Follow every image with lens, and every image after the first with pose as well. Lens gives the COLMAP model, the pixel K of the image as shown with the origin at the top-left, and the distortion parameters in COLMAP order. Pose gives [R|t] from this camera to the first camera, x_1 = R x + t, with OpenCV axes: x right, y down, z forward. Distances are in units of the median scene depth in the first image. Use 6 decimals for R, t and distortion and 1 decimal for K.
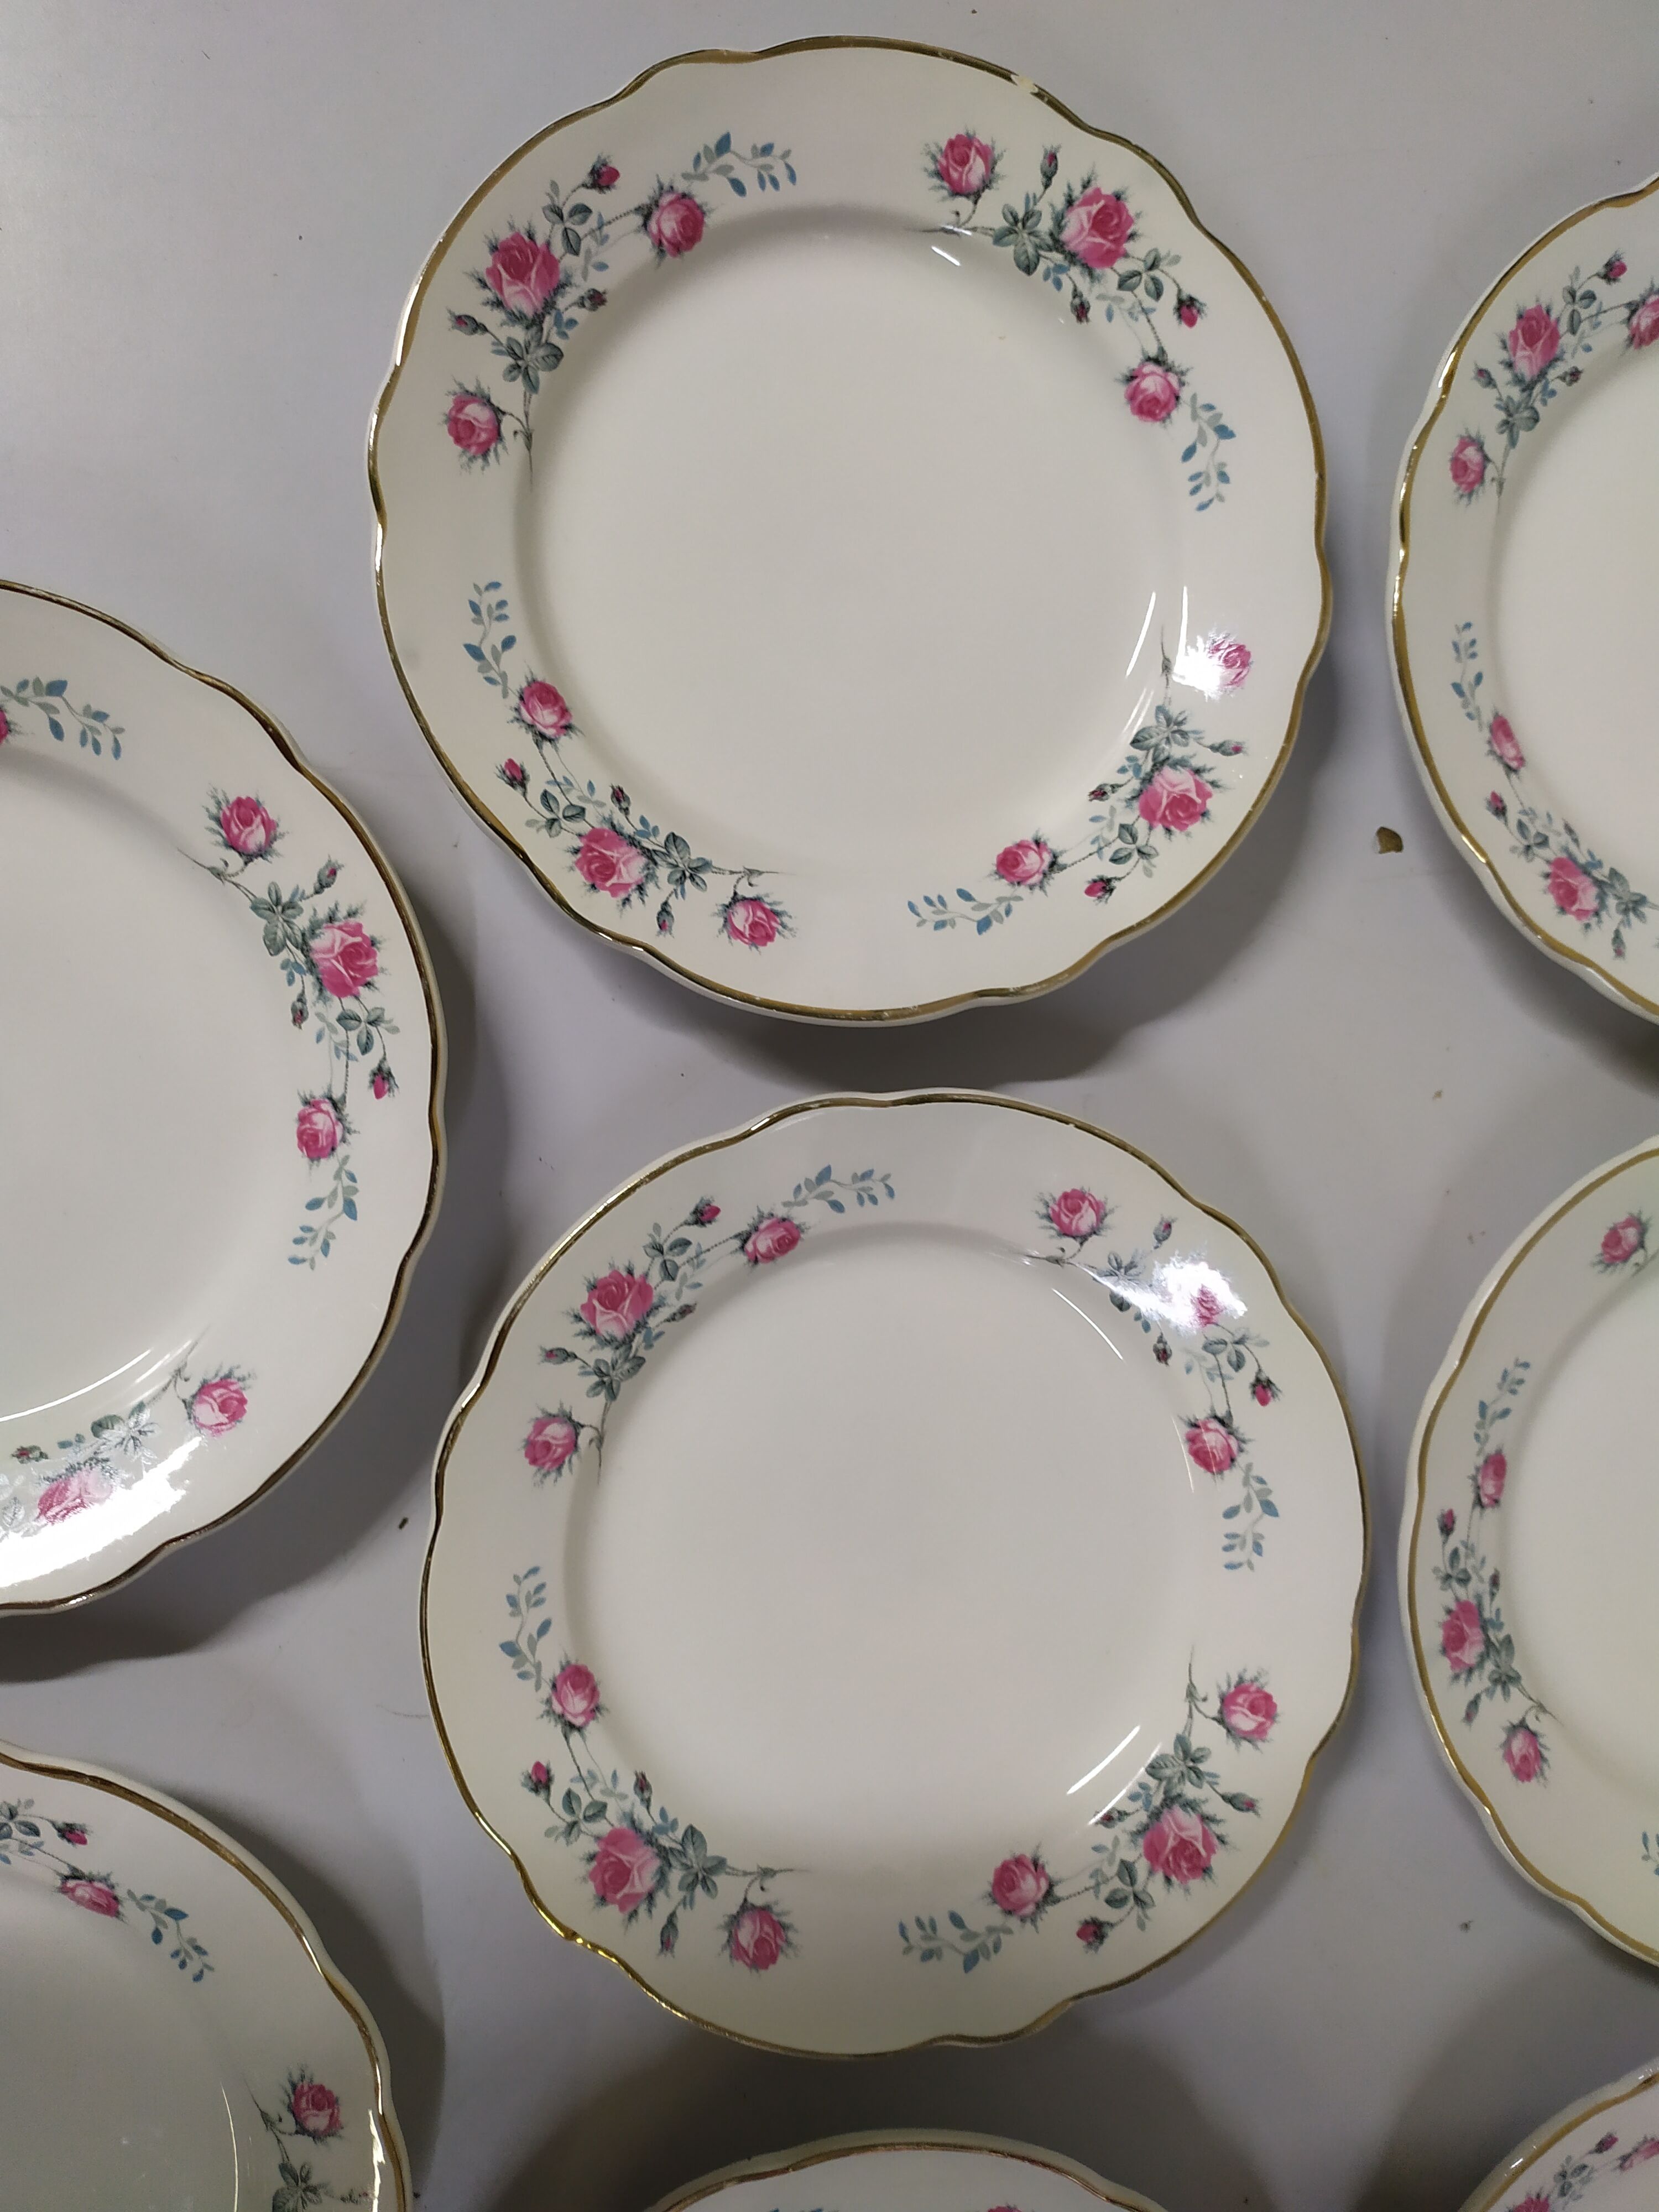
lens RADIAL K [[1778.3, 0, 825.8], [0, 1778.3, 1102.5], [0, 0, 1]] dist [0.071758, -0.120437]
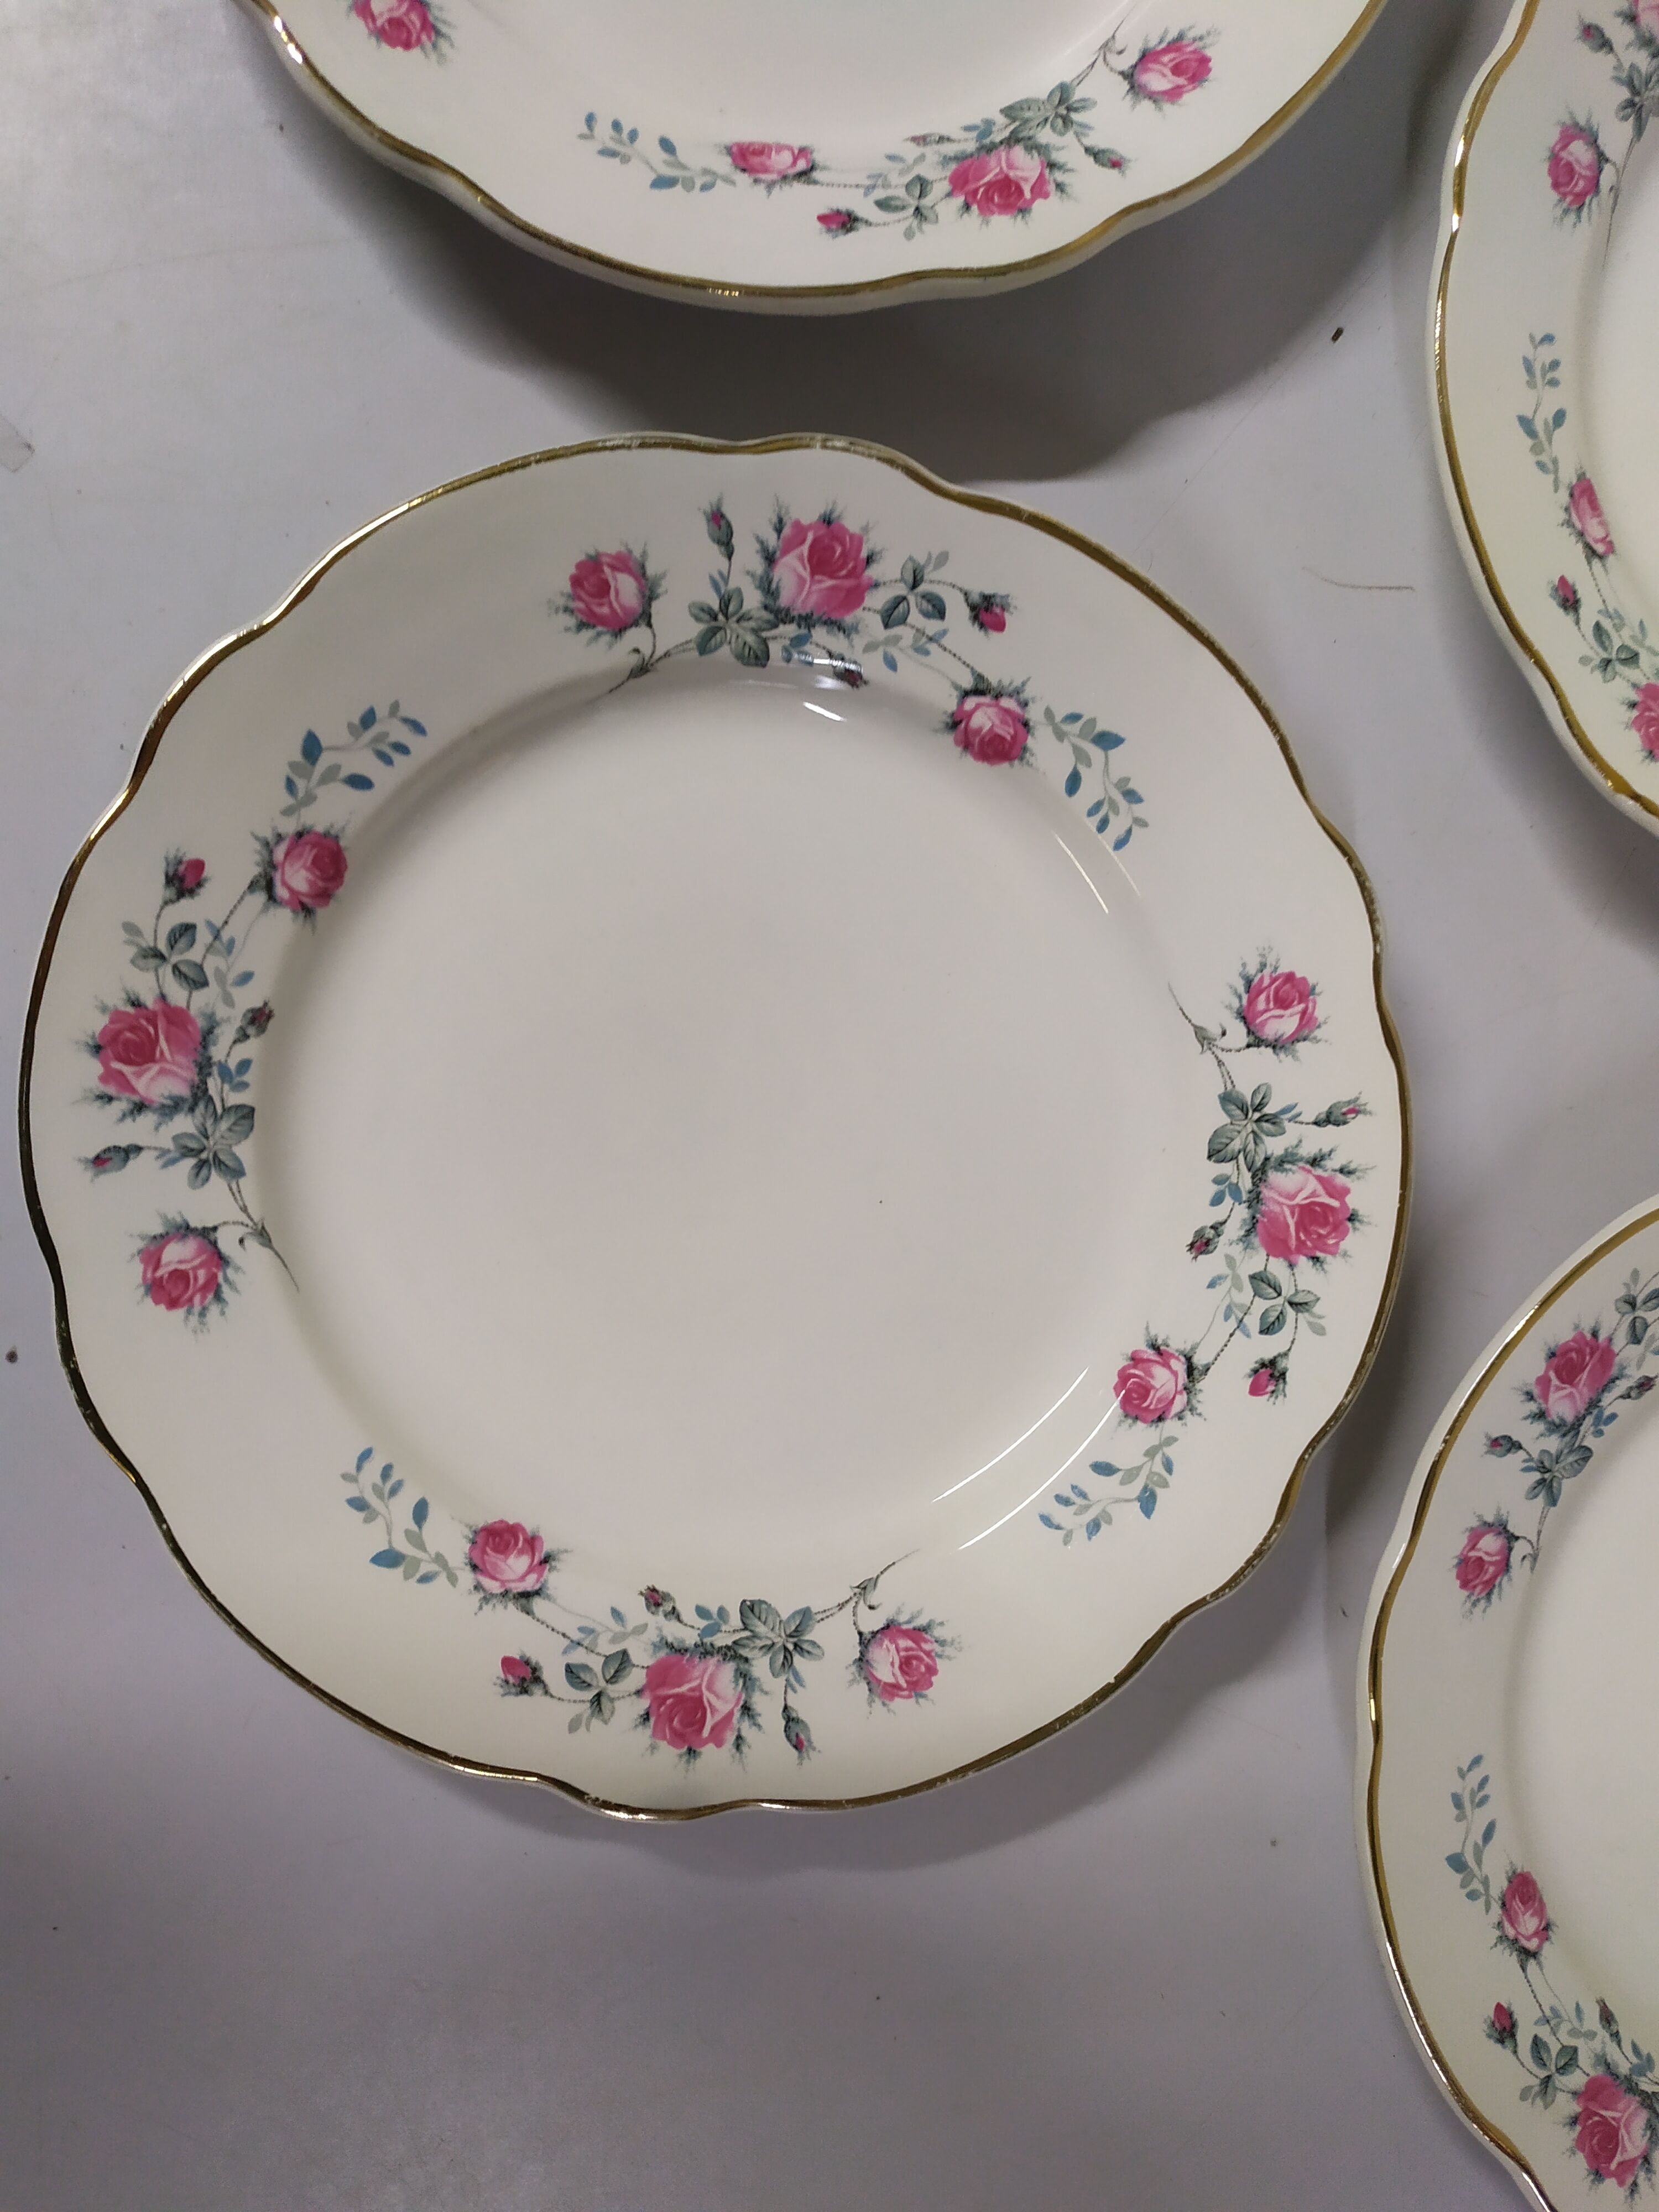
lens RADIAL K [[1754.9, 0, 829.5], [0, 1754.9, 1106.0], [0, 0, 1]] dist [0.037281, -0.061302]
pose [[0.997454, 0.007092, -0.070957, -0.411297], [-0.007176, 0.999974, -0.000937, 0.588985], [0.070949, 0.001444, 0.997479, 0.233315]]
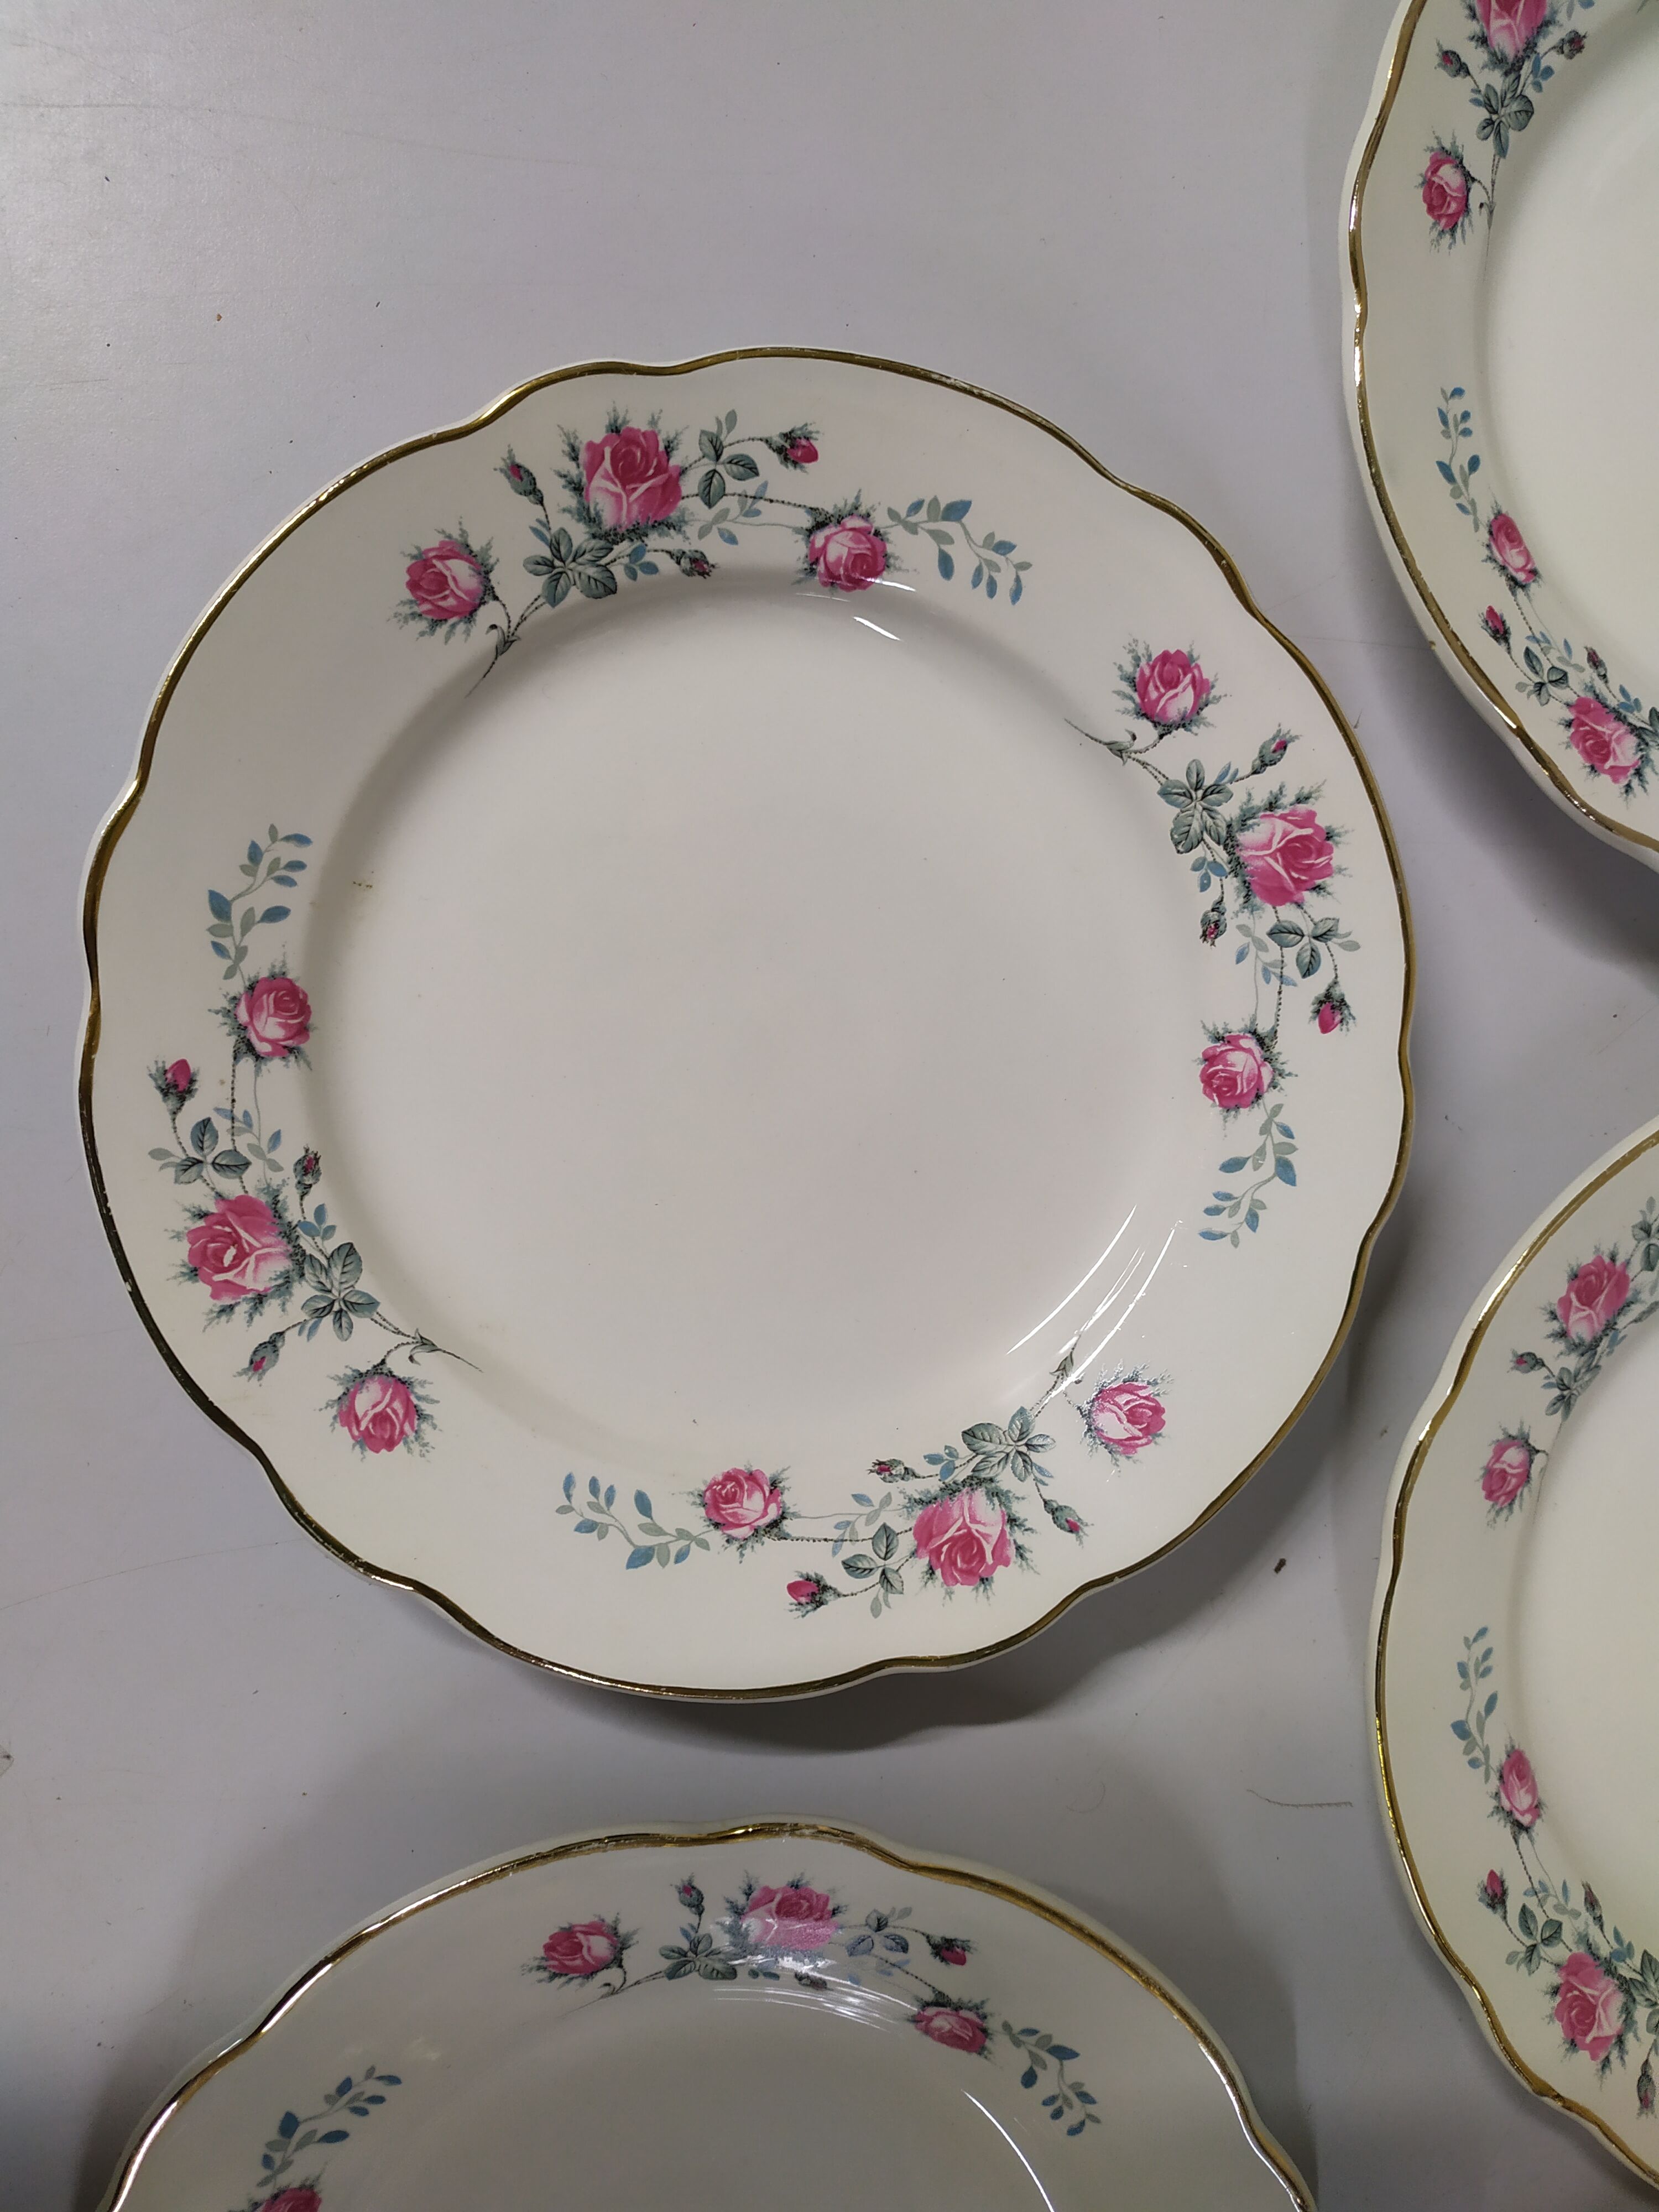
lens RADIAL K [[1754.9, 0, 829.5], [0, 1754.9, 1106.0], [0, 0, 1]] dist [0.037281, -0.061302]
pose [[0.999505, 0.014310, -0.028031, -0.433826], [-0.014411, 0.999890, -0.003424, 0.034925], [0.027979, 0.003826, 0.999601, 0.206296]]
